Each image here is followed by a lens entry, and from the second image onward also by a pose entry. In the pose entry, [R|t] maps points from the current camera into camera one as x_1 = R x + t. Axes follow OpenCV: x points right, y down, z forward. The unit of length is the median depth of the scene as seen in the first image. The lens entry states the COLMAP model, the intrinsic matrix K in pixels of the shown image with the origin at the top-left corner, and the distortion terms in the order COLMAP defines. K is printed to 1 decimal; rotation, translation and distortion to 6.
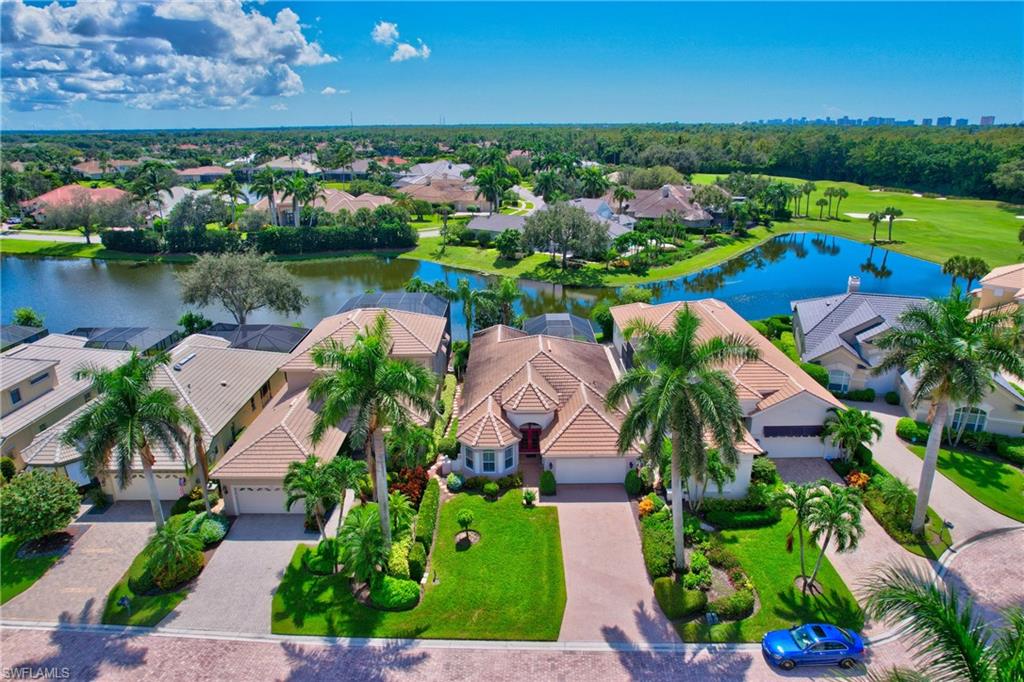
lens RADIAL K [[672.5, 0, 512.0], [0, 672.5, 341.0], [0, 0, 1]] dist [-0.001558, -0.000379]
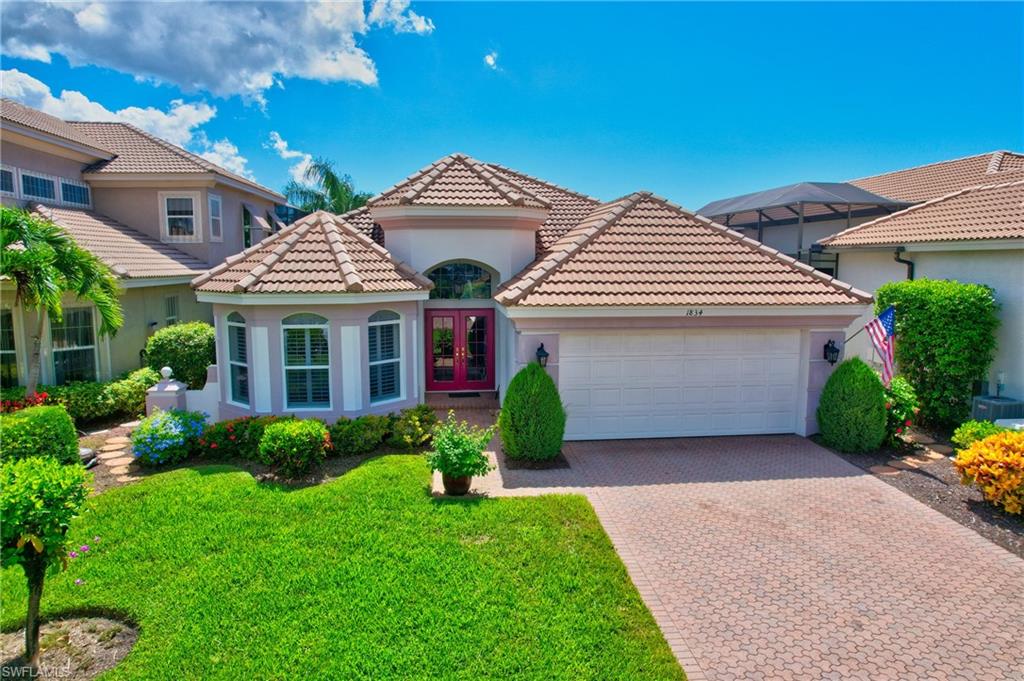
lens RADIAL K [[672.5, 0, 512.0], [0, 672.5, 340.5], [0, 0, 1]] dist [-0.001558, -0.000379]
pose [[0.993654, 0.001272, 0.112475, 0.017678], [0.020563, 0.981032, -0.192751, 0.229697], [-0.110587, 0.193841, 0.974780, 0.746206]]
